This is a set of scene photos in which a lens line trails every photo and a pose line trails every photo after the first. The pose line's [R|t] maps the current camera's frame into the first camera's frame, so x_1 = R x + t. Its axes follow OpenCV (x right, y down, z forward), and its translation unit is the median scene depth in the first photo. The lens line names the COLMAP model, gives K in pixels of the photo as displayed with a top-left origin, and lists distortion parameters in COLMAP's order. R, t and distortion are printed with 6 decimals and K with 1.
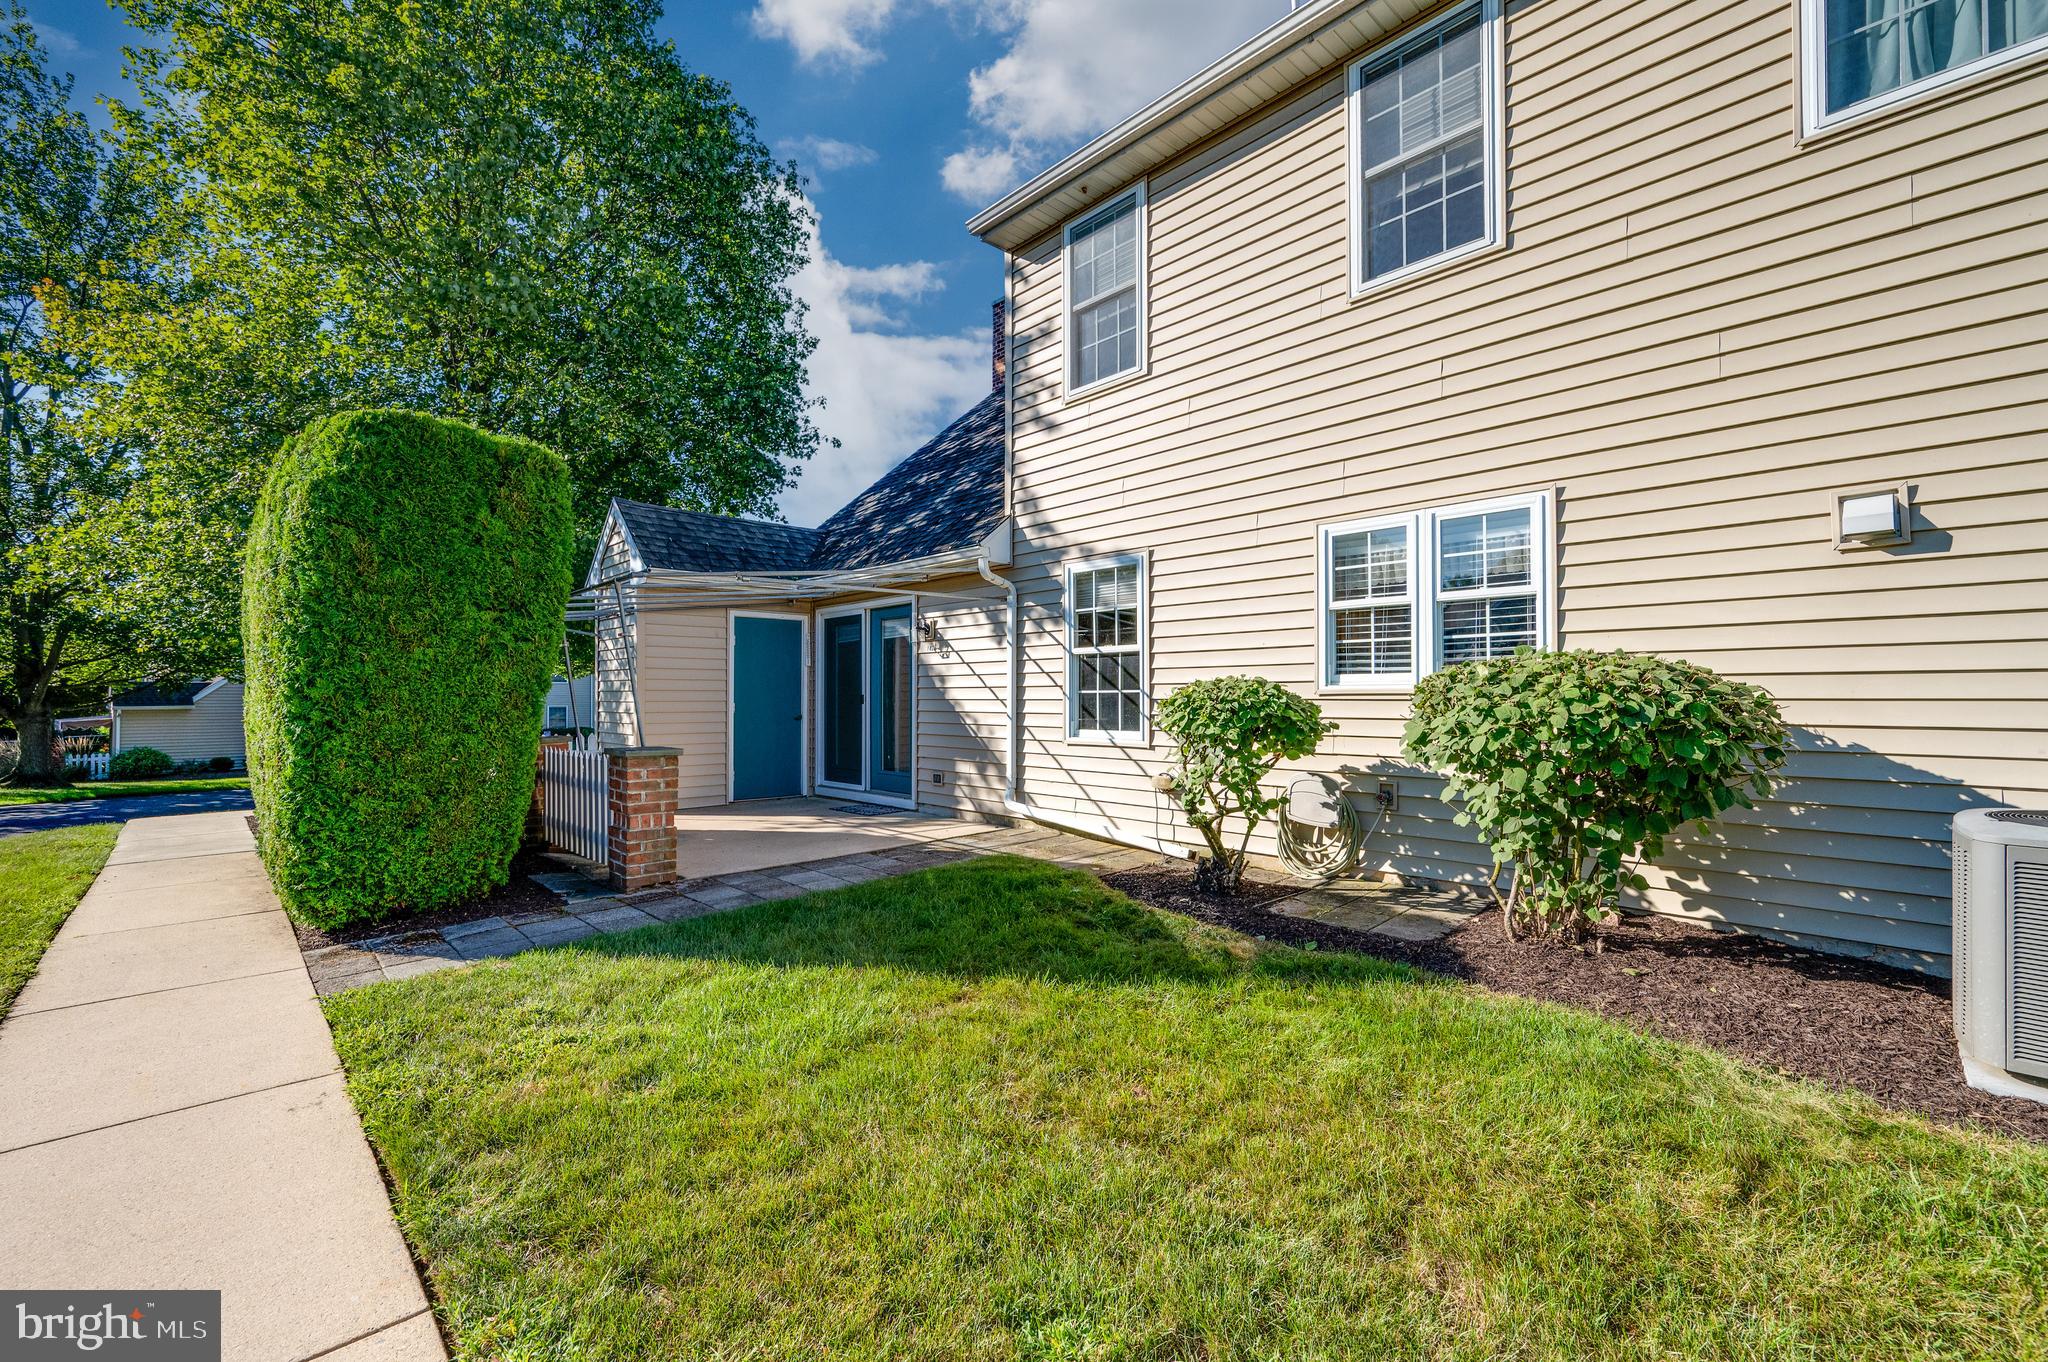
lens RADIAL K [[825.7, 0, 1028.2], [0, 825.7, 690.1], [0, 0, 1]] dist [-0.002737, -0.000066]
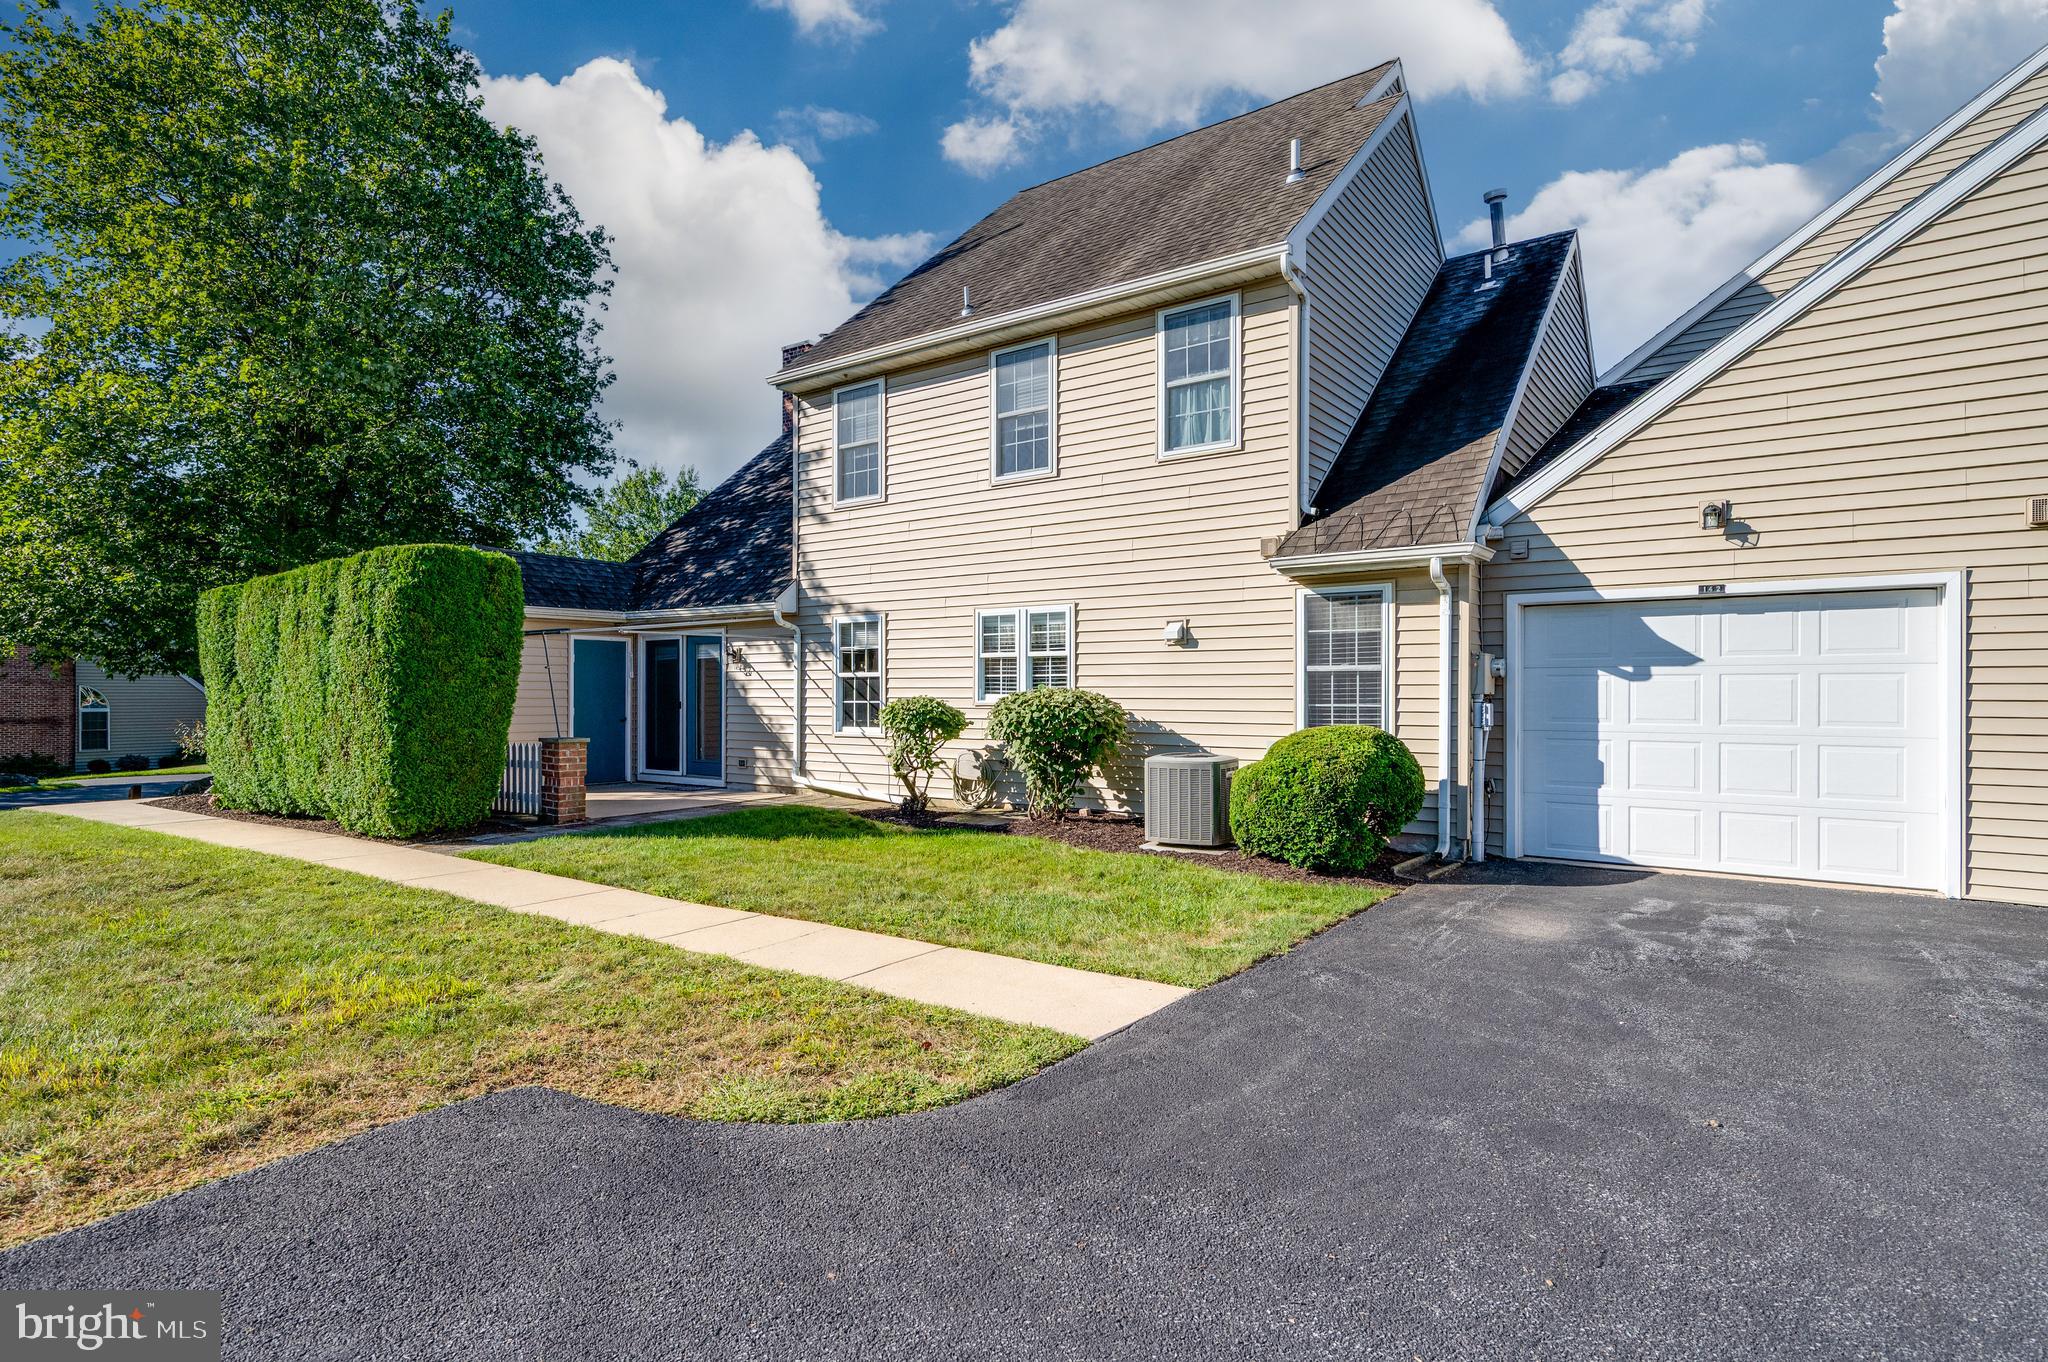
lens RADIAL K [[960.0, 0, 1006.7], [0, 960.0, 697.3], [0, 0, 1]] dist [-0.000817, -0.000081]
pose [[0.982245, 0.002718, 0.187581, 0.029185], [-0.004764, 0.999934, 0.010456, -0.027122], [-0.187540, -0.011164, 0.982194, -0.833126]]
